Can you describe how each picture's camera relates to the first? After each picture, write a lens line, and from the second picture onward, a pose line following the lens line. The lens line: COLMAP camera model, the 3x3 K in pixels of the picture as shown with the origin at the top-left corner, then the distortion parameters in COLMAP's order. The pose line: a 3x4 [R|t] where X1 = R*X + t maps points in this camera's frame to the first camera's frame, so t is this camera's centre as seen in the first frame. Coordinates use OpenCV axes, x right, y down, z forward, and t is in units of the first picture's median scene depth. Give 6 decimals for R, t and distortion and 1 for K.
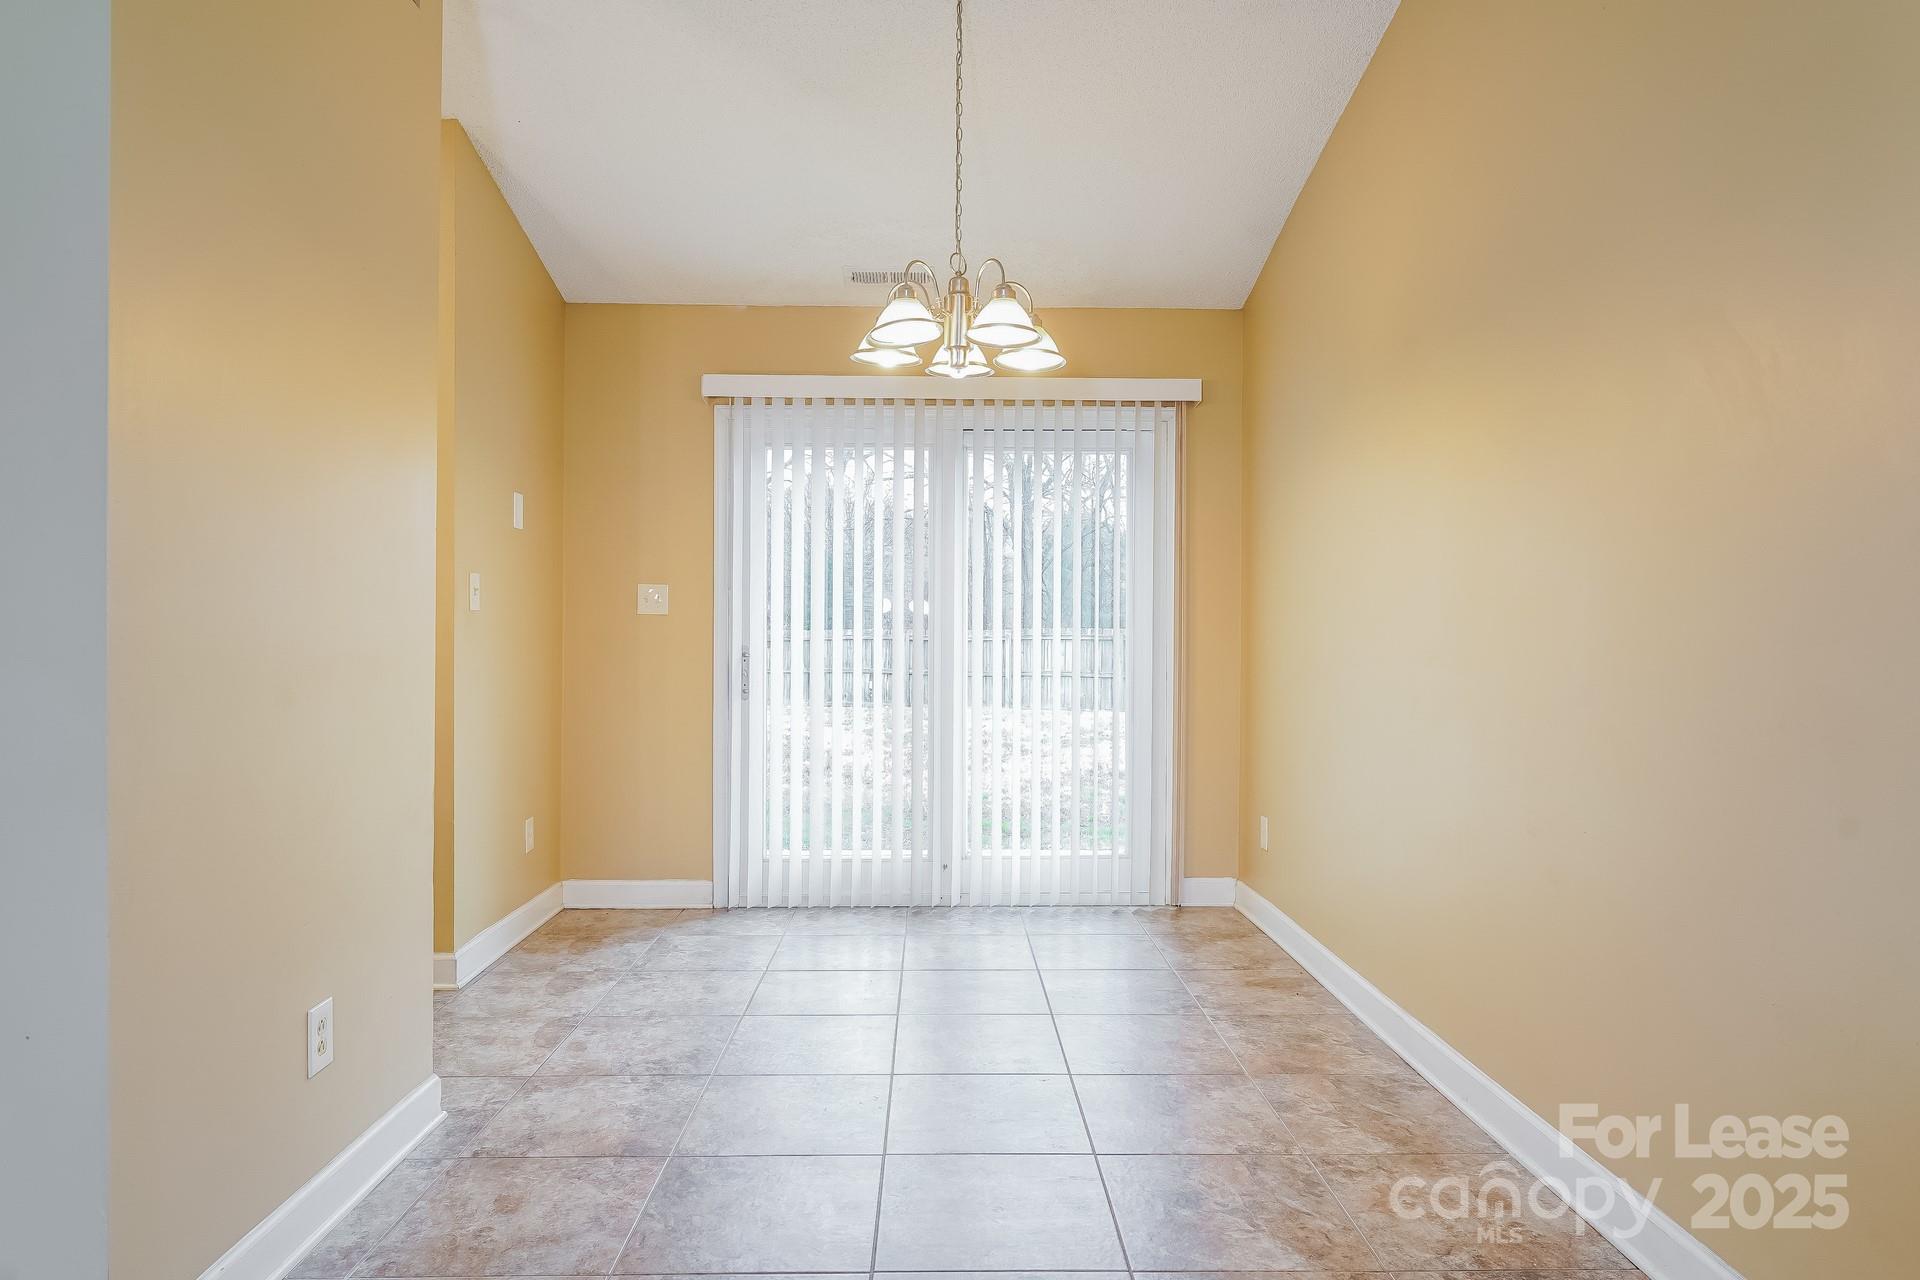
lens RADIAL K [[1109.9, 0, 960.0], [0, 1109.9, 640.0], [0, 0, 1]] dist [-0.001522, -0.000046]
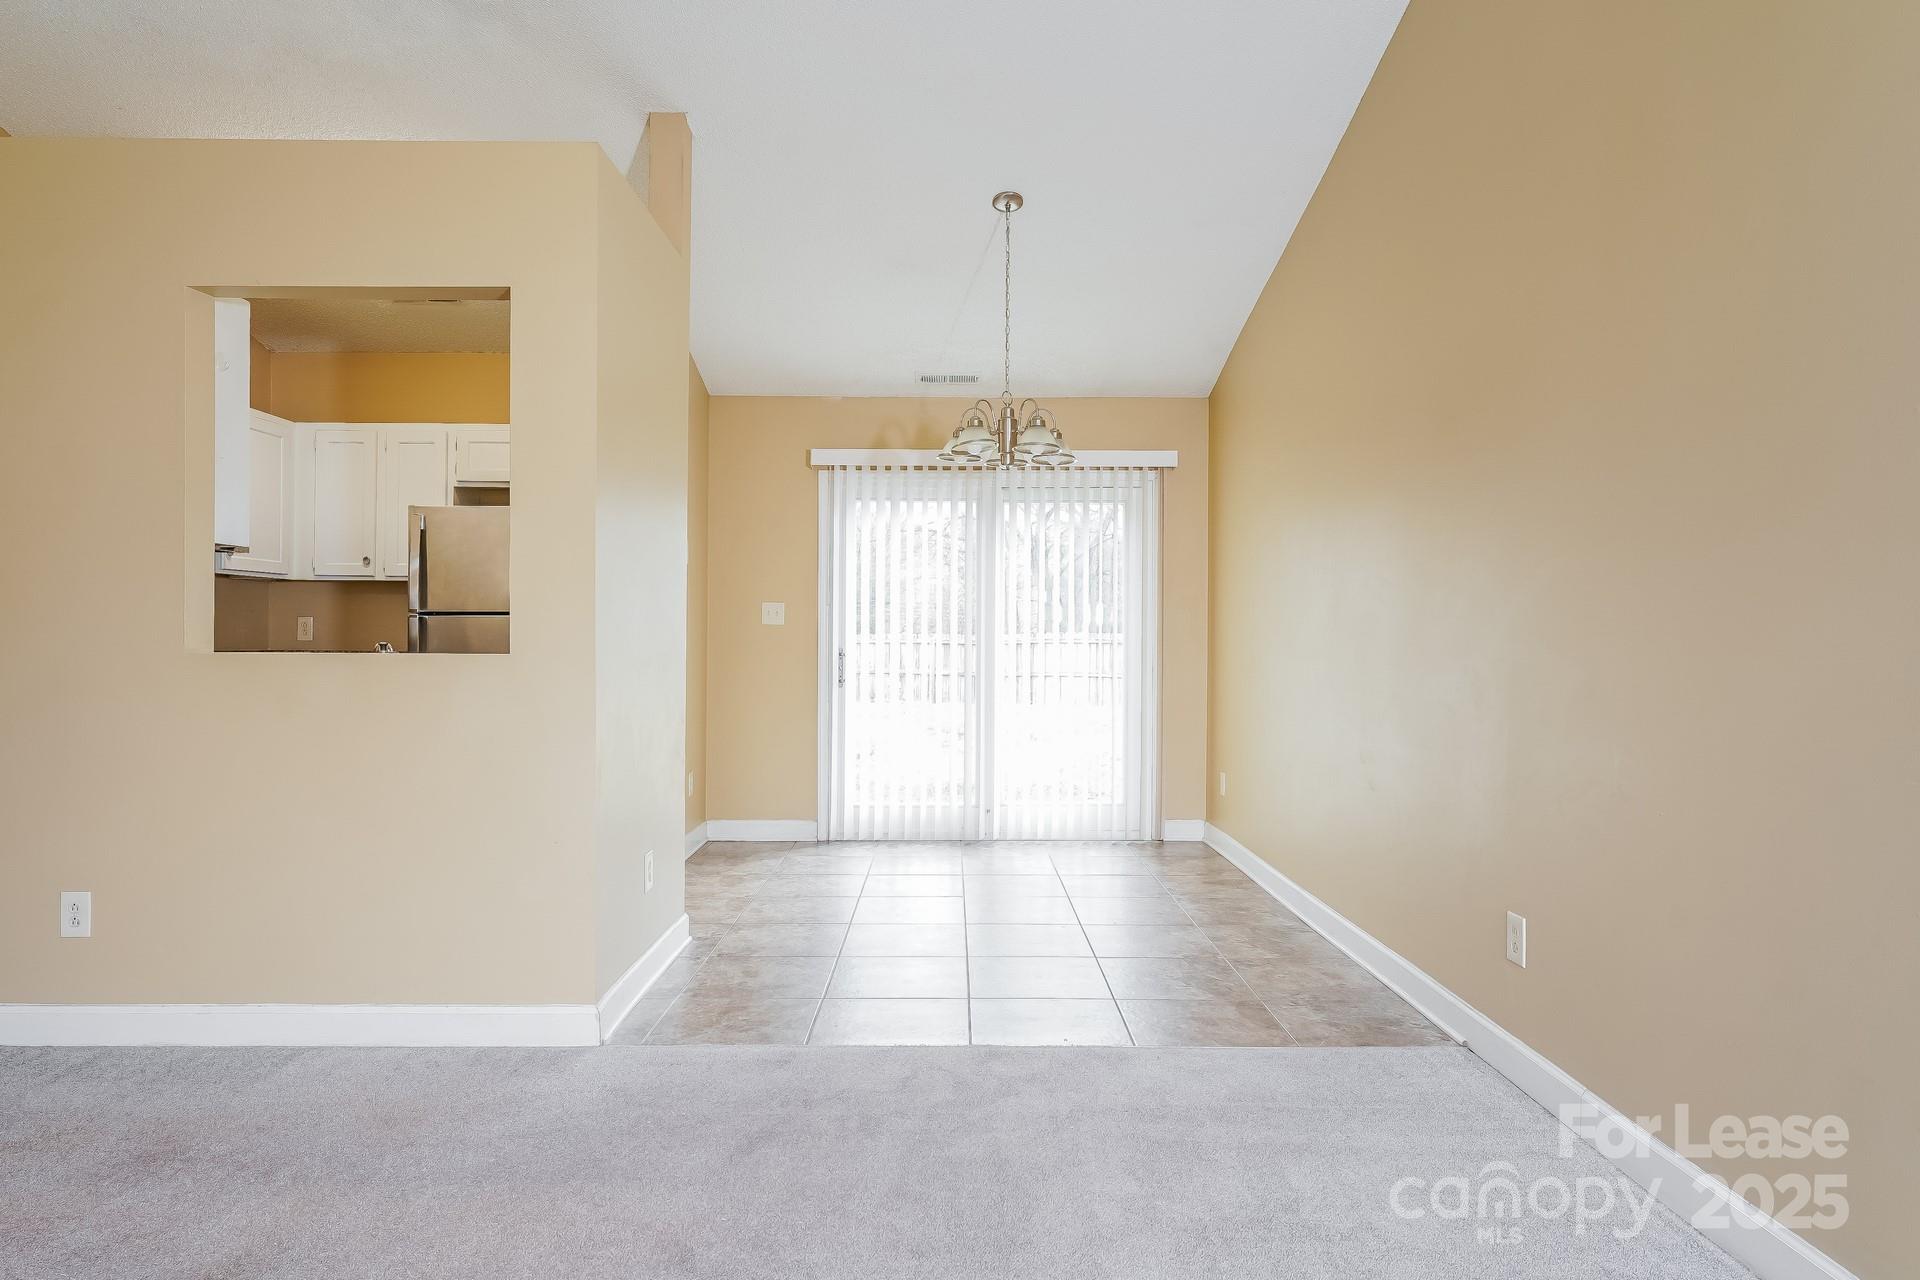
lens RADIAL K [[1107.3, 0, 960.0], [0, 1107.3, 640.0], [0, 0, 1]] dist [0.000777, -0.000125]
pose [[0.999944, 0.000536, -0.010567, -0.036330], [-0.000578, 0.999992, -0.004008, 0.001208], [0.010565, 0.004014, 0.999936, -0.374148]]
